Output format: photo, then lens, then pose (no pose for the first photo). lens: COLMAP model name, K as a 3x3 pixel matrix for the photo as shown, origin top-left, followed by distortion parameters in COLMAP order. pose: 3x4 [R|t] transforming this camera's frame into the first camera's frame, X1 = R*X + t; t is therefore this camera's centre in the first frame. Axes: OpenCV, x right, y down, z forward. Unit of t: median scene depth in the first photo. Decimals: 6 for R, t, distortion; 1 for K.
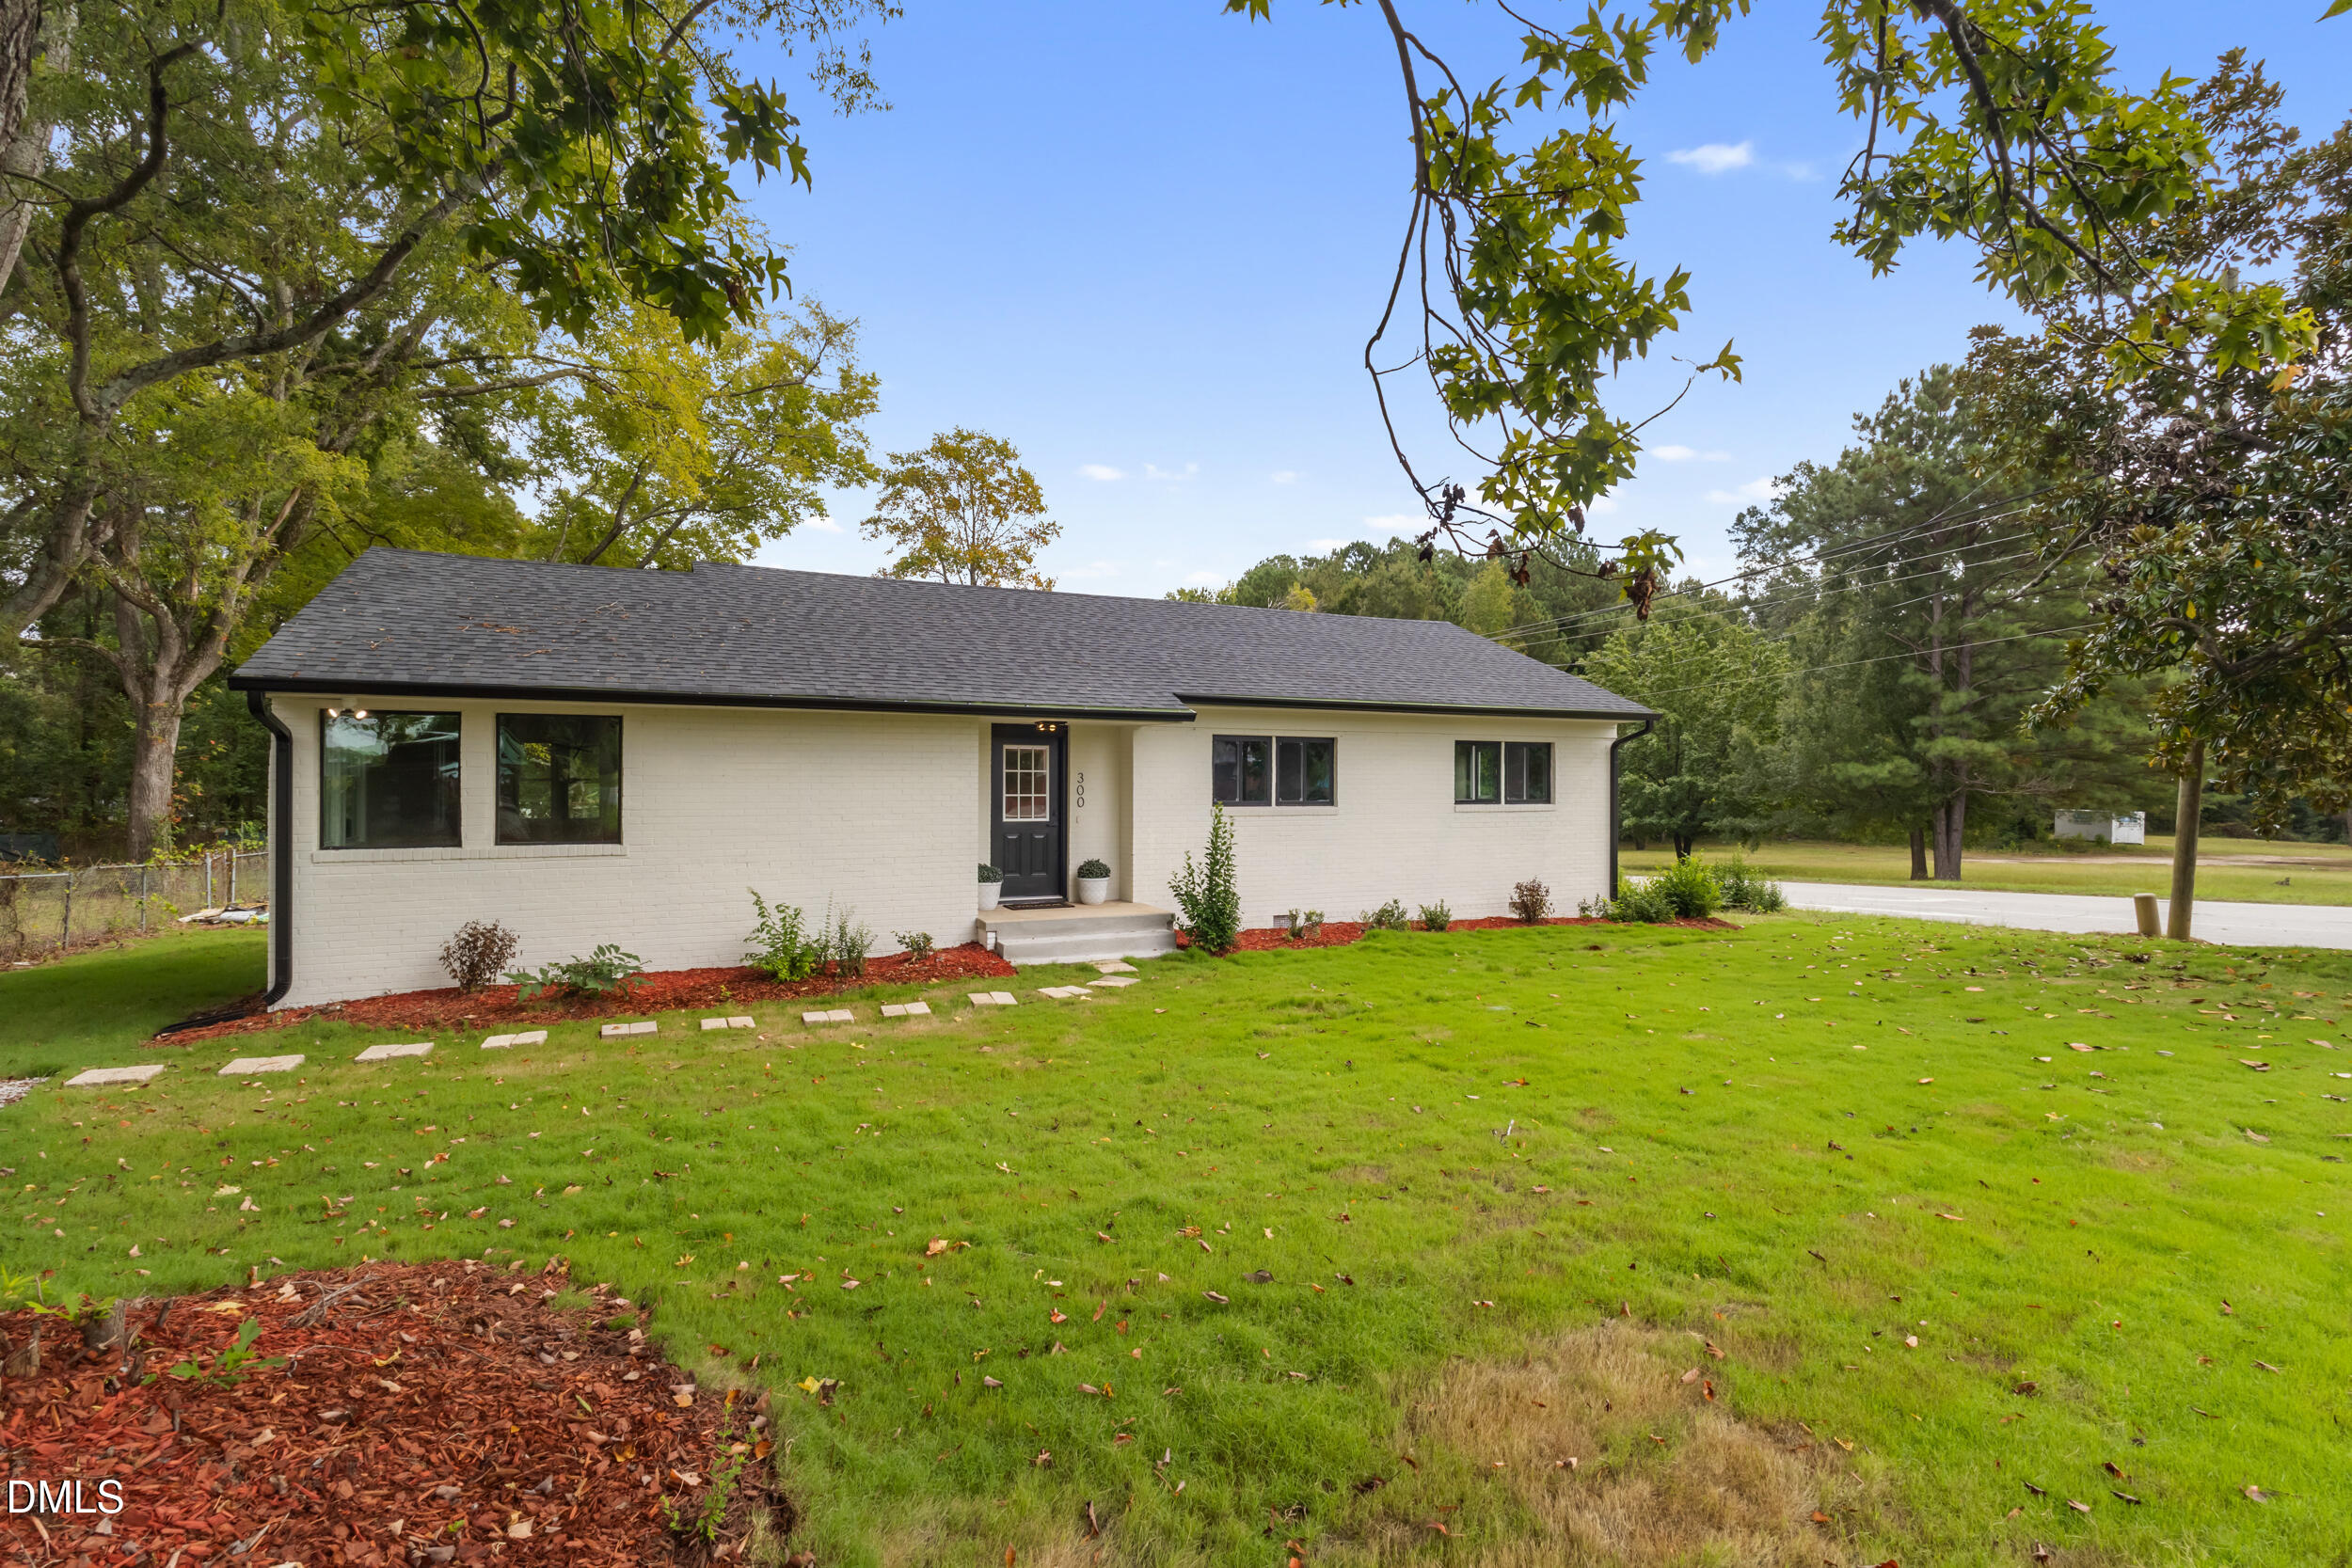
lens RADIAL K [[1081.4, 0, 1182.8], [0, 1081.4, 788.5], [0, 0, 1]] dist [-0.001427, -0.000192]
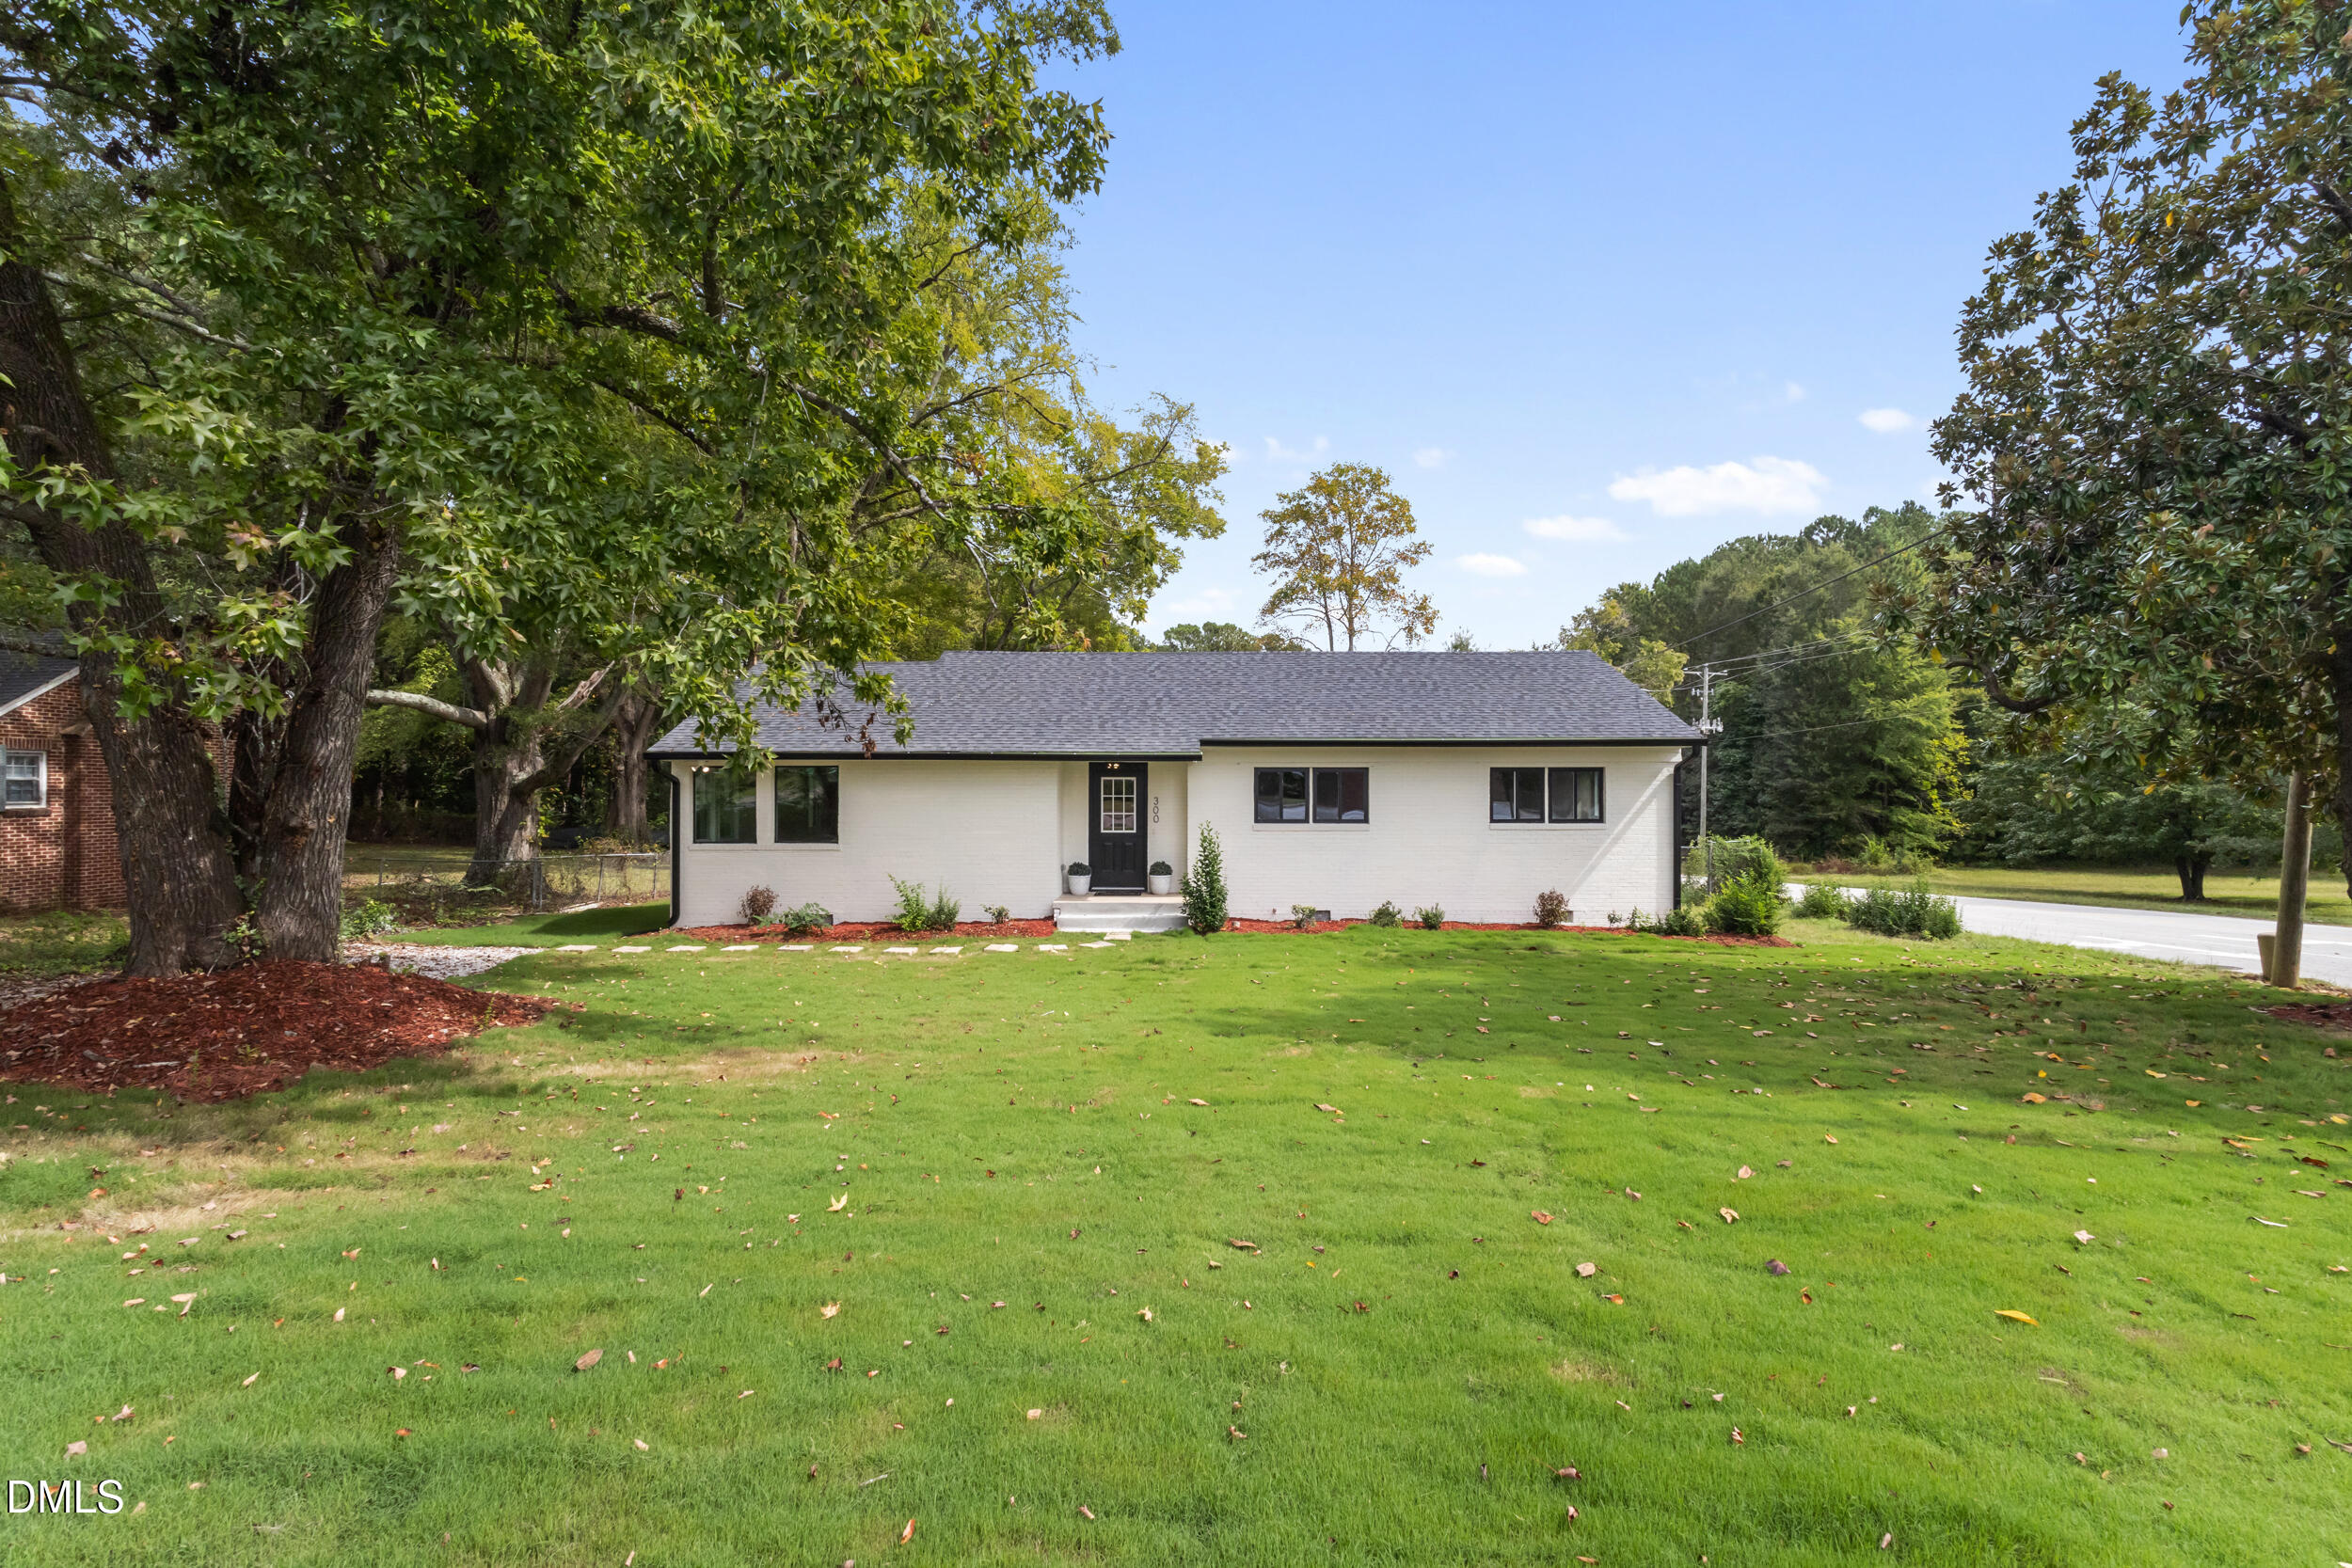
lens RADIAL K [[1081.4, 0, 1167.2], [0, 1081.4, 787.8], [0, 0, 1]] dist [-0.001427, -0.000192]
pose [[0.901985, -0.001750, -0.431764, 0.448604], [-0.000020, 0.999992, -0.004096, -0.018865], [0.431768, 0.003703, 0.901977, -0.201183]]
